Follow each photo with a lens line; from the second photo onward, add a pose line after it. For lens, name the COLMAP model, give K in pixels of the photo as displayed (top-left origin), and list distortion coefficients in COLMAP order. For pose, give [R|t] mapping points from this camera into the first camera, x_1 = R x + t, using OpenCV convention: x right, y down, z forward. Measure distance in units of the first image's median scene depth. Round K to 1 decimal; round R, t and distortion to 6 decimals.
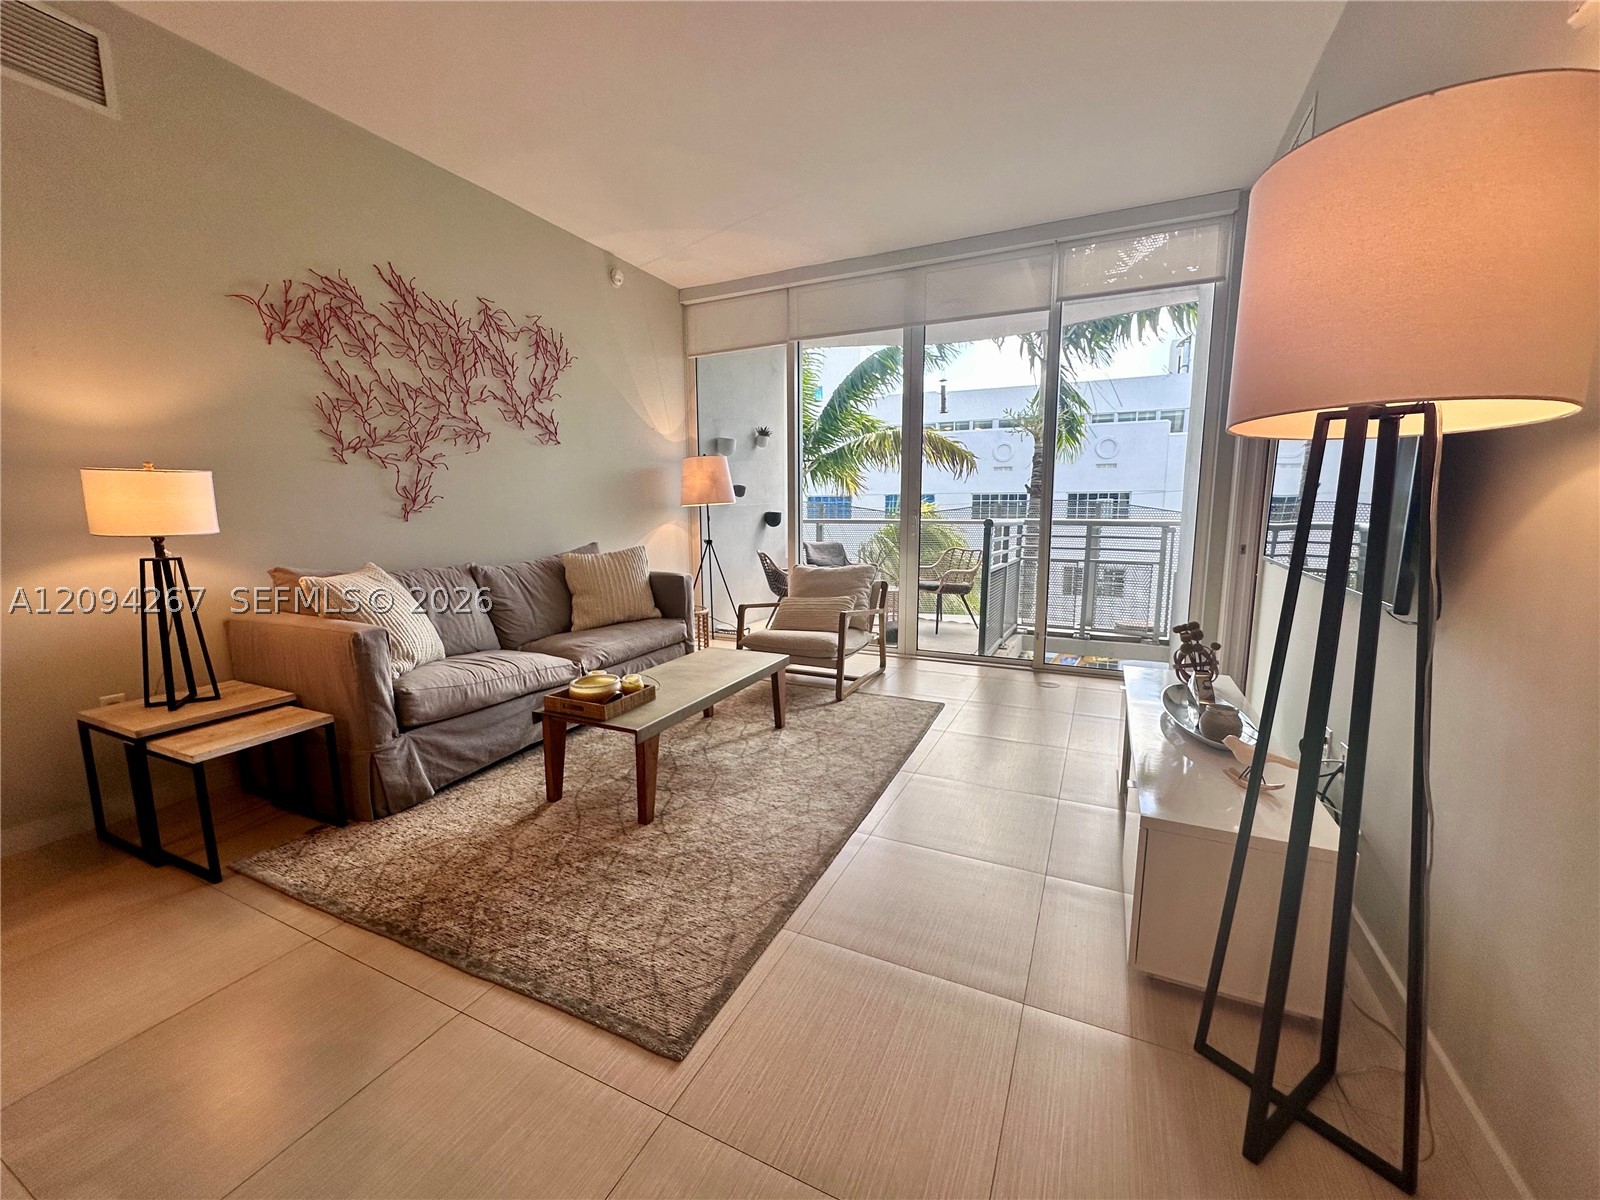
lens RADIAL K [[640.3, 0, 800.0], [0, 640.3, 600.0], [0, 0, 1]] dist [-0.002443, 0.000608]
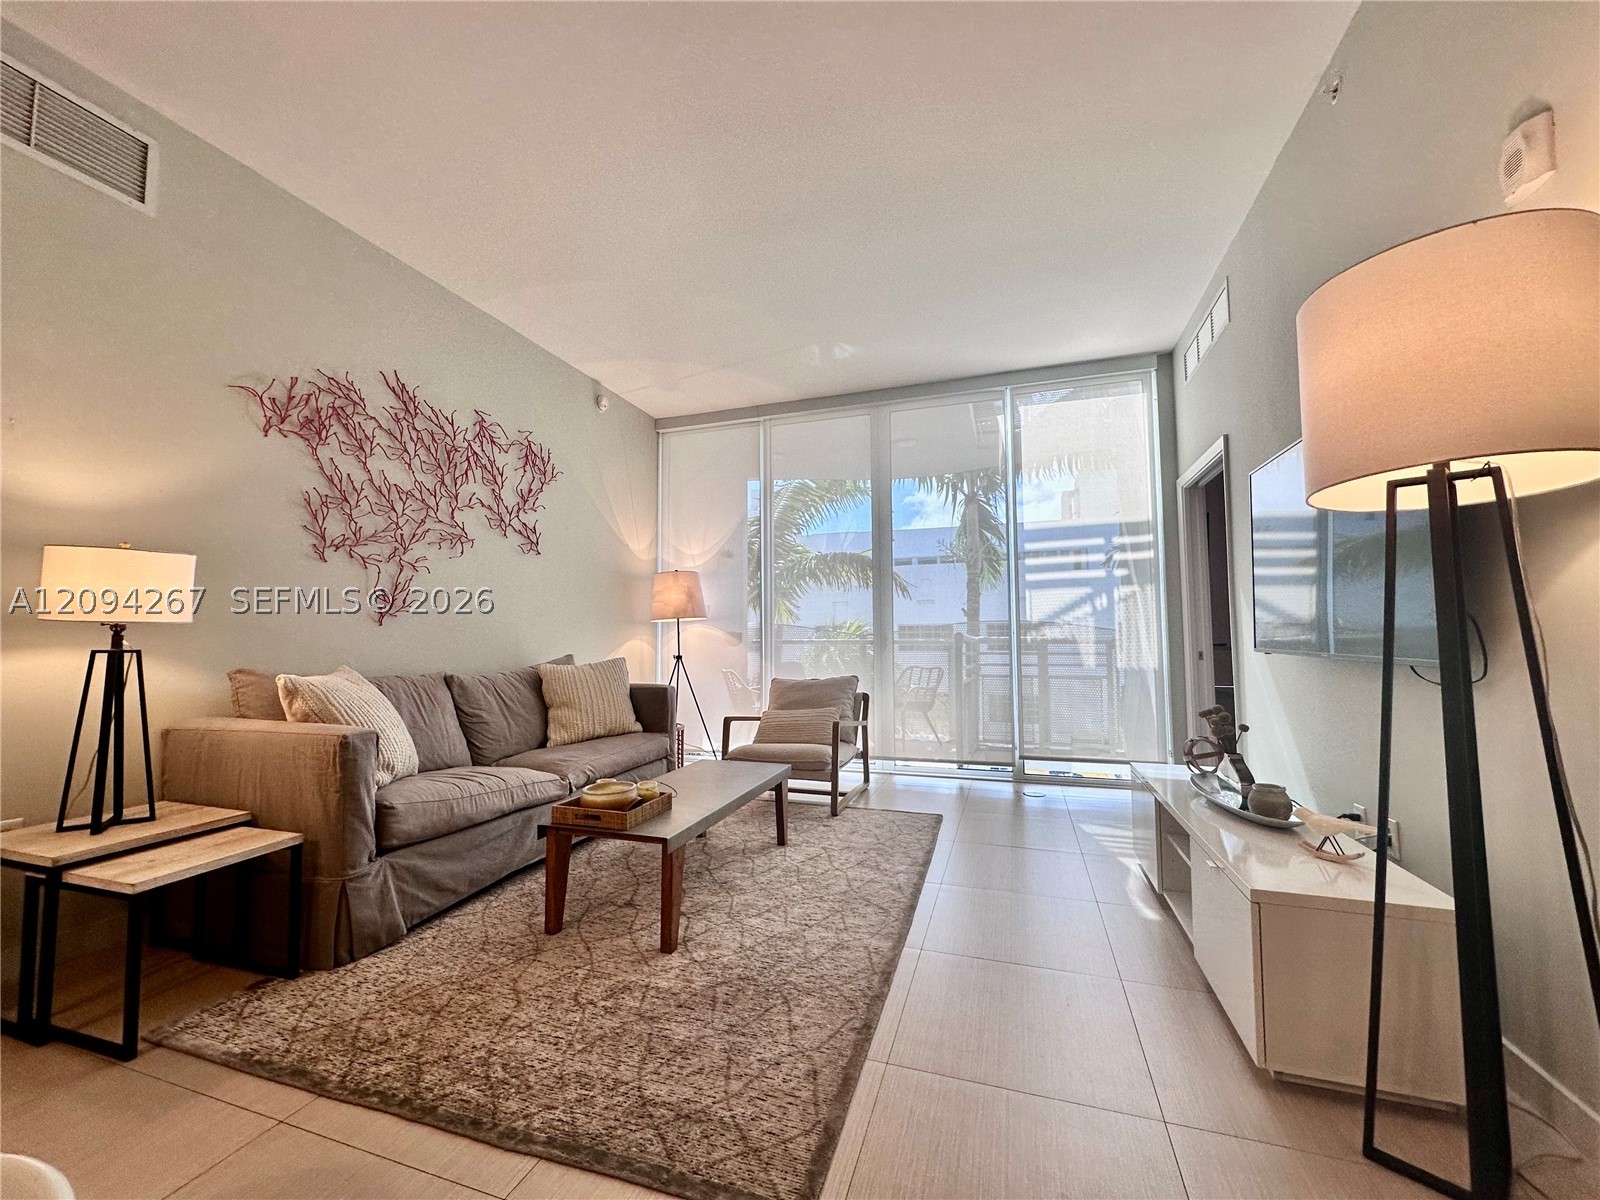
lens RADIAL K [[636.5, 0, 800.0], [0, 636.5, 600.0], [0, 0, 1]] dist [0.000824, 0.000079]
pose [[0.992734, 0.005646, 0.120195, -0.140401], [0.019393, 0.978332, -0.206132, 0.049750], [-0.118754, 0.206965, 0.971114, 0.026145]]
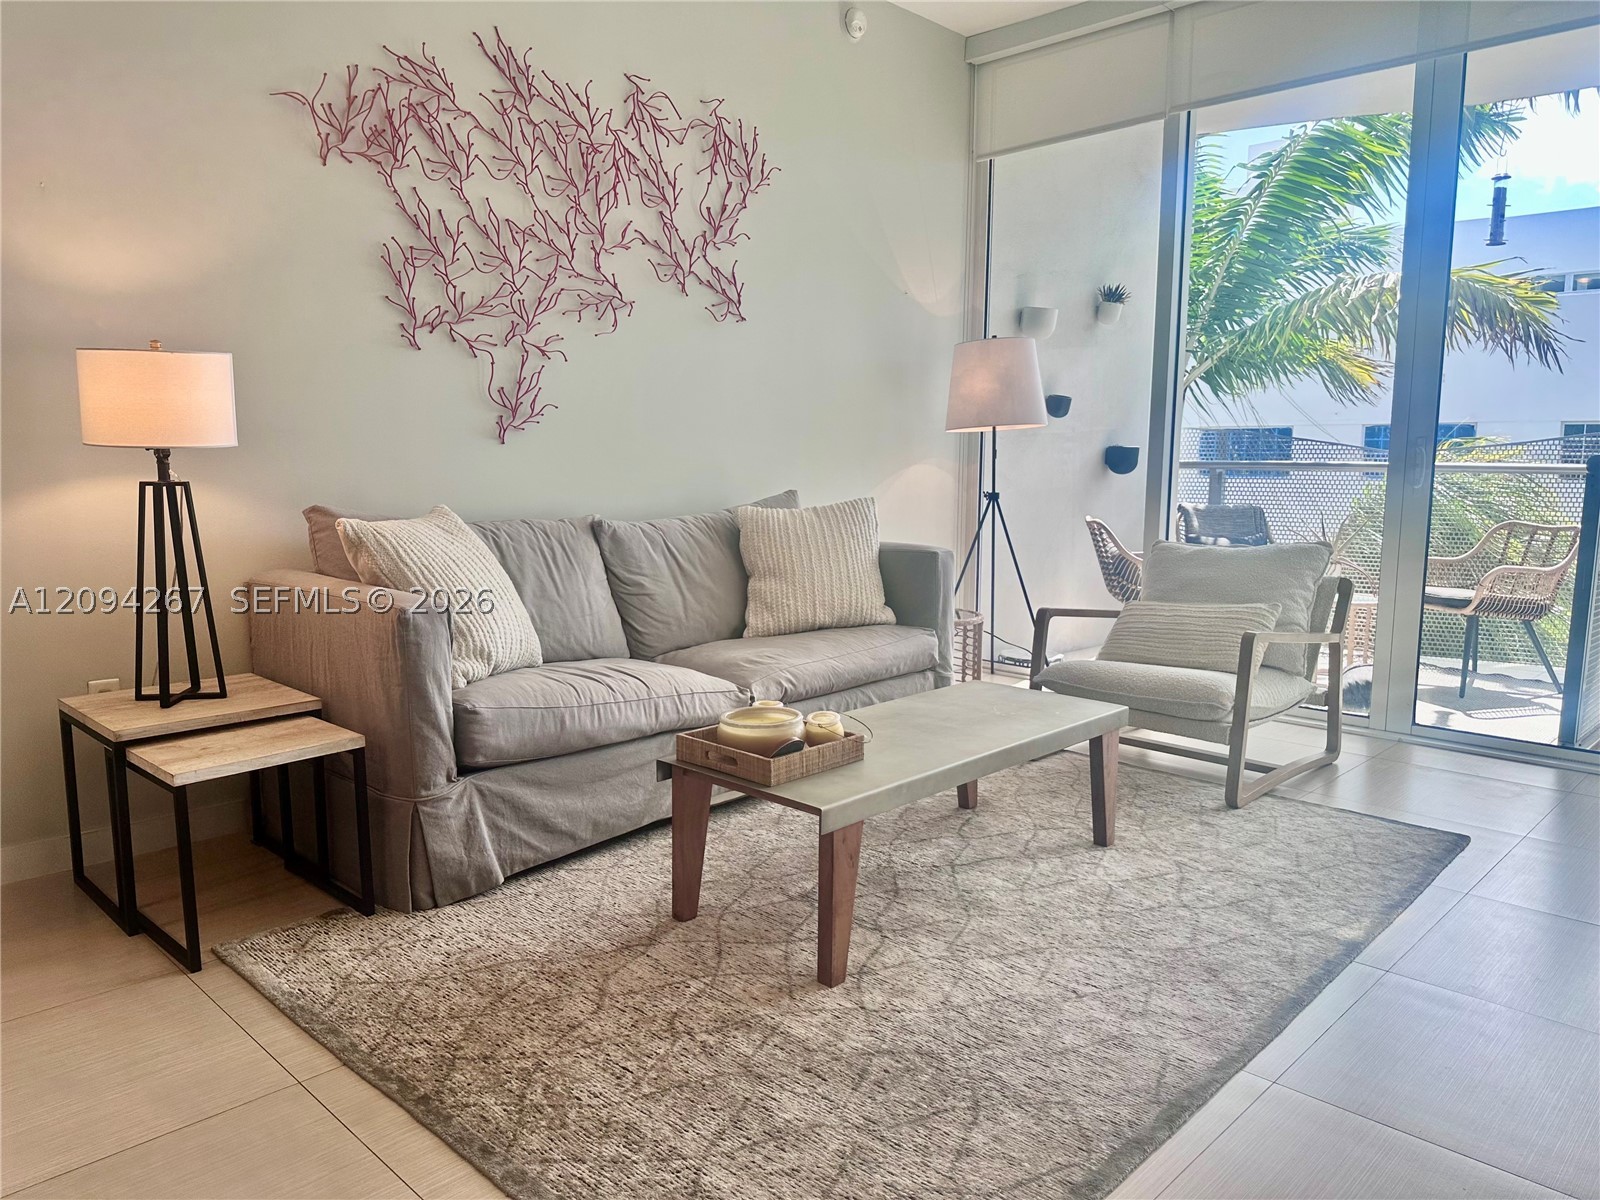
lens RADIAL K [[1119.7, 0, 794.3], [0, 1119.7, 605.9], [0, 0, 1]] dist [0.133092, -0.255755]
pose [[0.945824, 0.050066, -0.320795, 0.019788], [-0.053043, 0.998592, -0.000542, 0.023714], [0.320316, 0.017529, 0.947148, 0.055962]]
